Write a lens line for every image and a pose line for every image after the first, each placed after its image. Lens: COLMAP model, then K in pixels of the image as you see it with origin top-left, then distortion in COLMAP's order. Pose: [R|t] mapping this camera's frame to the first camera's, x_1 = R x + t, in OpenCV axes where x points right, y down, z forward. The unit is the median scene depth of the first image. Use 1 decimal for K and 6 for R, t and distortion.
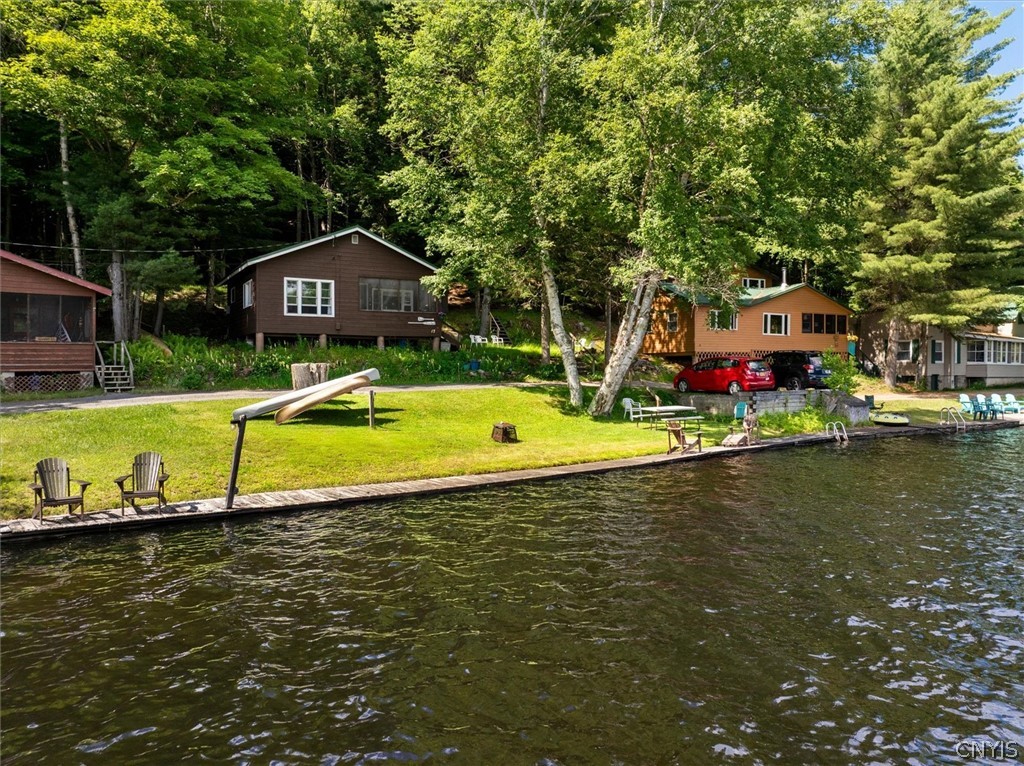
lens RADIAL K [[726.2, 0, 512.0], [0, 726.2, 383.0], [0, 0, 1]] dist [-0.011596, -0.007963]
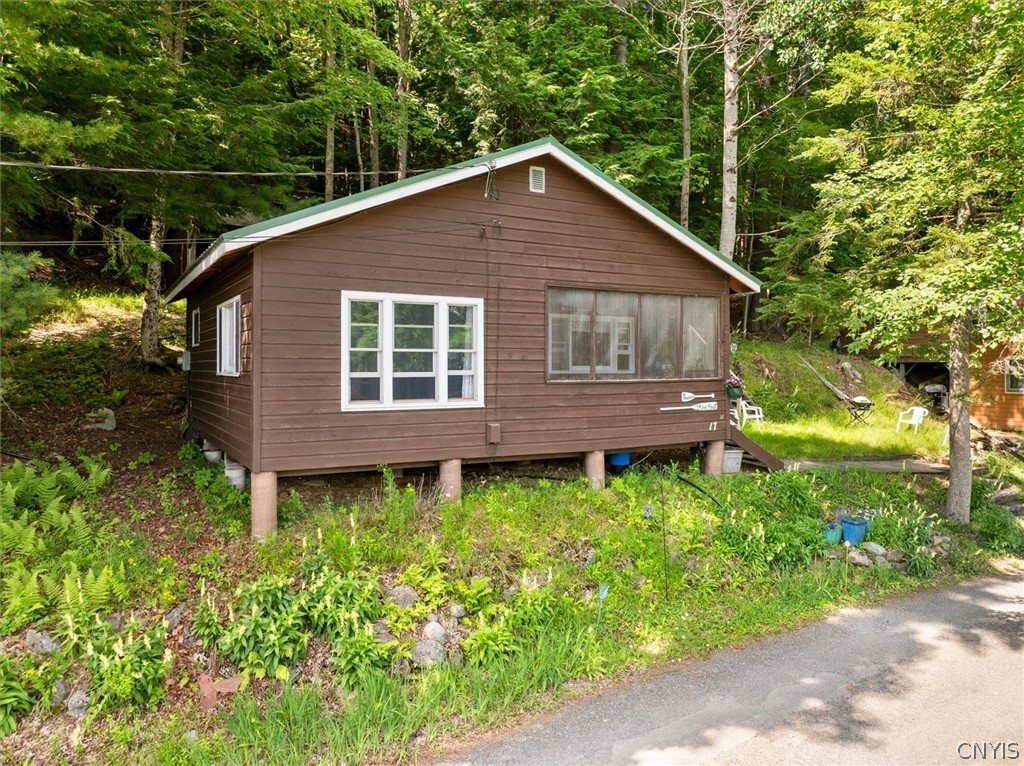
lens RADIAL K [[726.2, 0, 512.0], [0, 726.2, 383.0], [0, 0, 1]] dist [-0.011596, -0.007963]
pose [[0.999933, -0.000297, 0.011547, -0.237266], [0.000209, 0.999971, 0.007661, -0.105342], [-0.011549, -0.007658, 0.999904, 0.664306]]
